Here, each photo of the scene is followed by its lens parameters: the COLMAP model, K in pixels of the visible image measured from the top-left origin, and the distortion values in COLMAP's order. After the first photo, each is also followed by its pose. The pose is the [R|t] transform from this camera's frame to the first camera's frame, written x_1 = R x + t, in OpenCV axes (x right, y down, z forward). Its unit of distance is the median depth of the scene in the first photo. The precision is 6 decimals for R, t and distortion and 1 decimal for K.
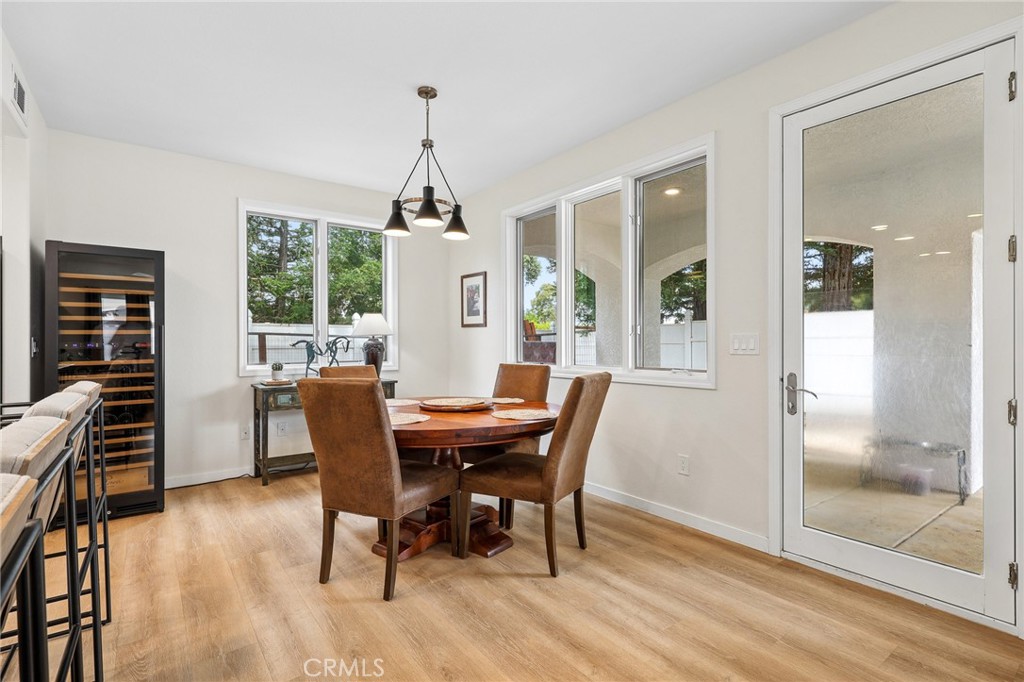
lens RADIAL K [[490.2, 0, 512.4], [0, 490.2, 343.2], [0, 0, 1]] dist [0.002068, 0.000095]
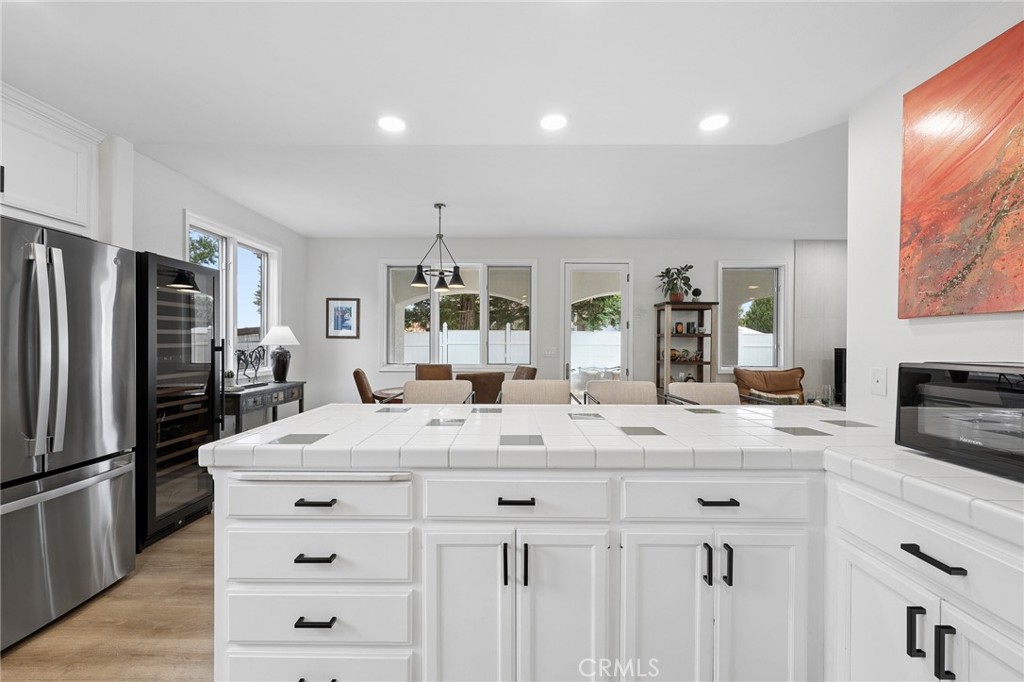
lens RADIAL K [[407.4, 0, 509.1], [0, 407.4, 345.3], [0, 0, 1]] dist [-0.006471, 0.002854]
pose [[0.606422, 0.000867, 0.795143, -0.705690], [-0.005423, 0.999981, 0.003046, -0.020370], [-0.795125, -0.006160, 0.606415, -0.030936]]
